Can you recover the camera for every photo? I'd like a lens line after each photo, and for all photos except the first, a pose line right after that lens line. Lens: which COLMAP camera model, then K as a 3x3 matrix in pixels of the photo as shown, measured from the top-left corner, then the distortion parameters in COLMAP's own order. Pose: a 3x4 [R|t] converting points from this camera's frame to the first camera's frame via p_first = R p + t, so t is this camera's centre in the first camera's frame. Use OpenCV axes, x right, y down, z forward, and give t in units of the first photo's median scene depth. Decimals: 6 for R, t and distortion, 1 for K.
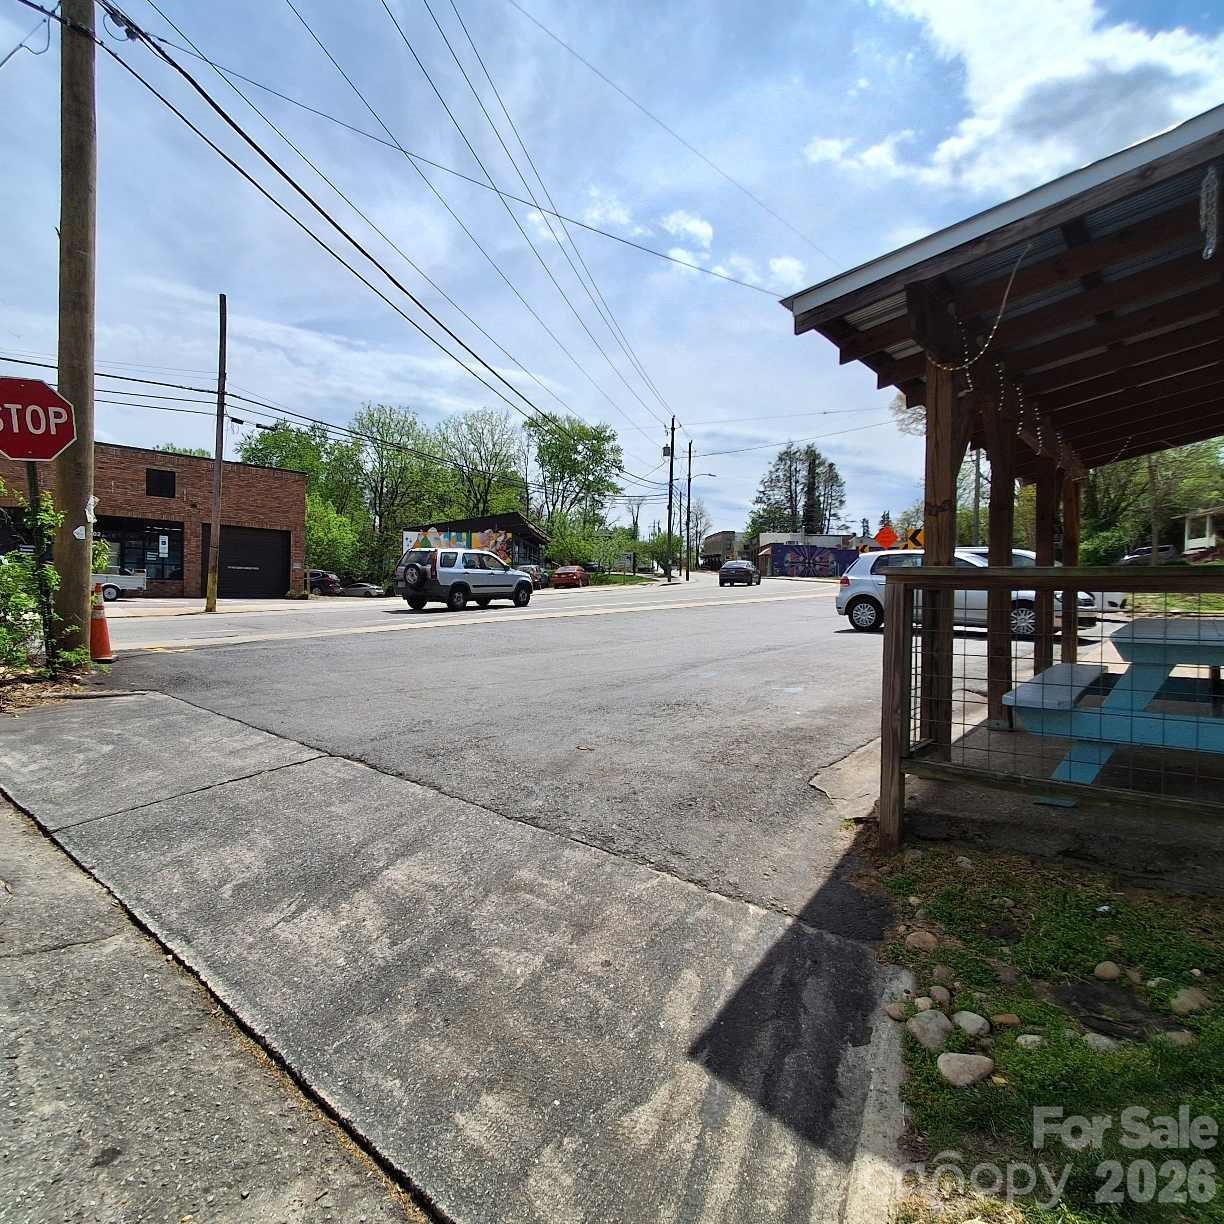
lens RADIAL K [[748.0, 0, 614.3], [0, 748.0, 608.8], [0, 0, 1]] dist [-0.000057, -0.001531]
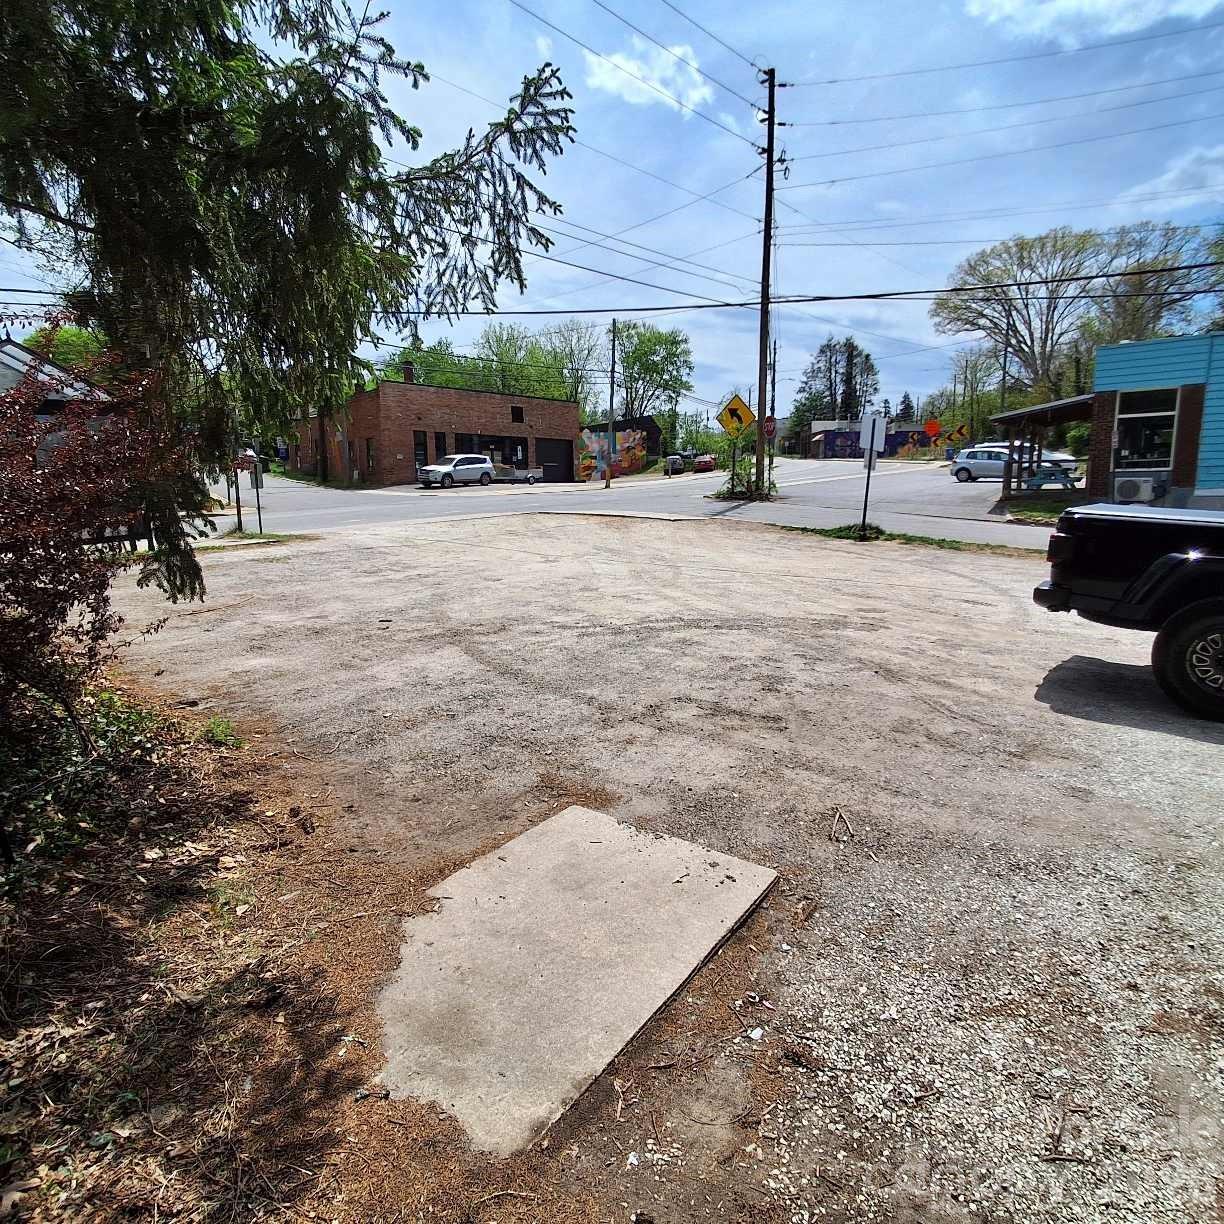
lens RADIAL K [[801.0, 0, 583.0], [0, 801.0, 611.4], [0, 0, 1]] dist [0.000566, -0.001845]
pose [[0.999534, -0.027651, -0.012956, -0.147700], [0.029194, 0.989717, 0.140028, 0.007443], [0.008950, -0.140341, 0.990063, -0.278148]]
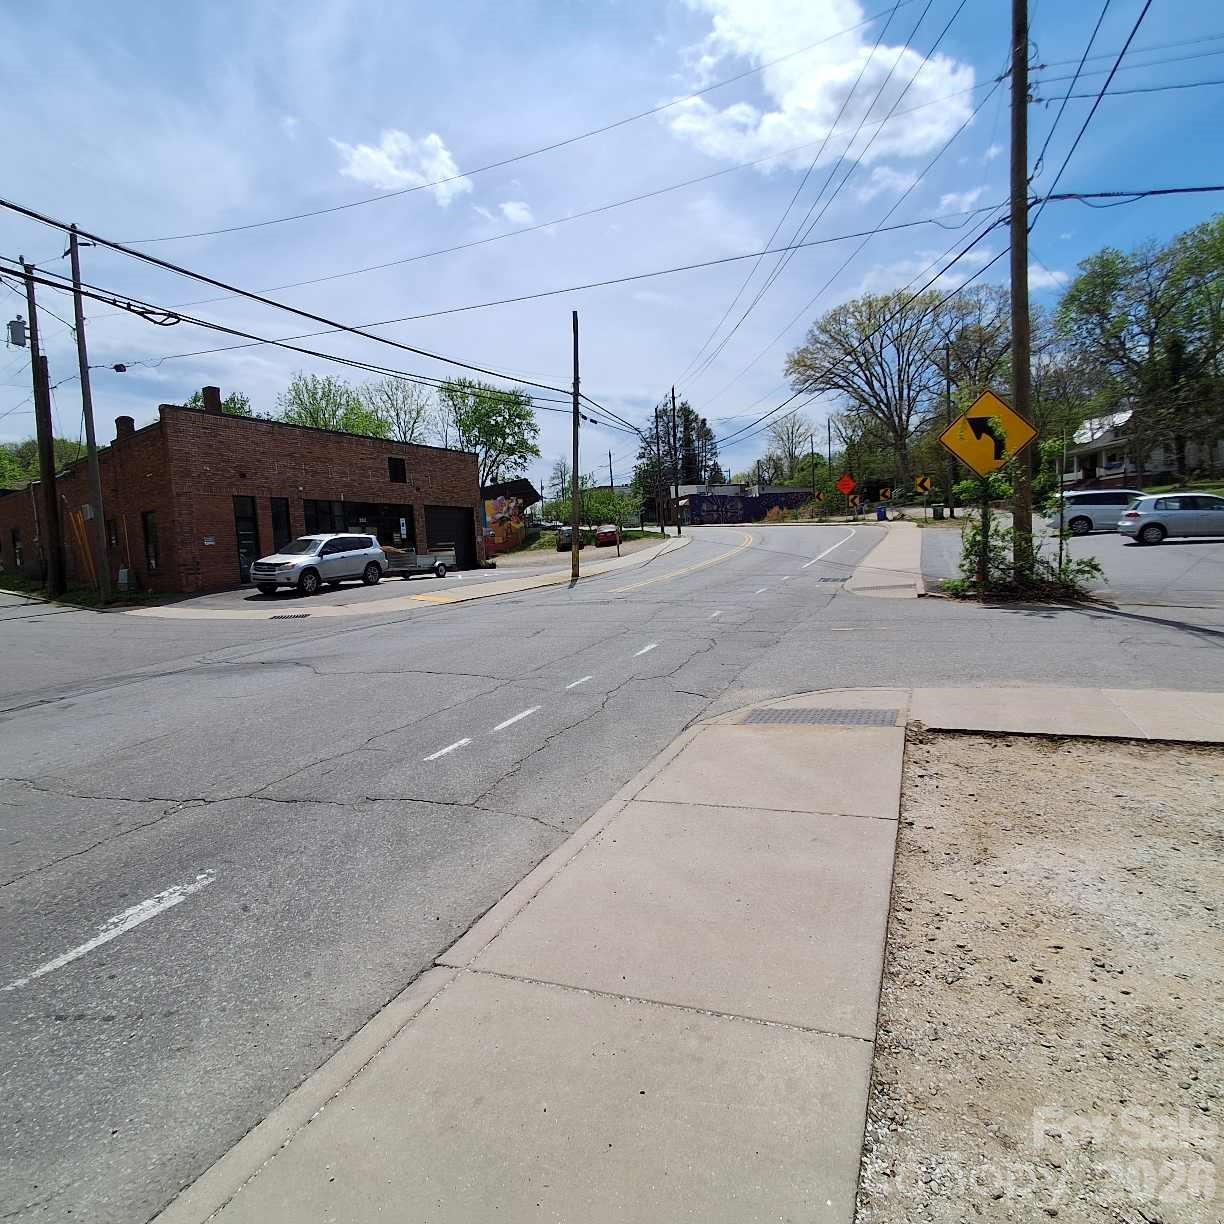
lens RADIAL K [[768.1, 0, 581.1], [0, 768.1, 596.5], [0, 0, 1]] dist [-0.005638, -0.002063]
pose [[0.963032, -0.089154, 0.254208, -0.214291], [0.079148, 0.995641, 0.049343, -0.006107], [-0.257499, -0.027399, 0.965890, -0.051356]]
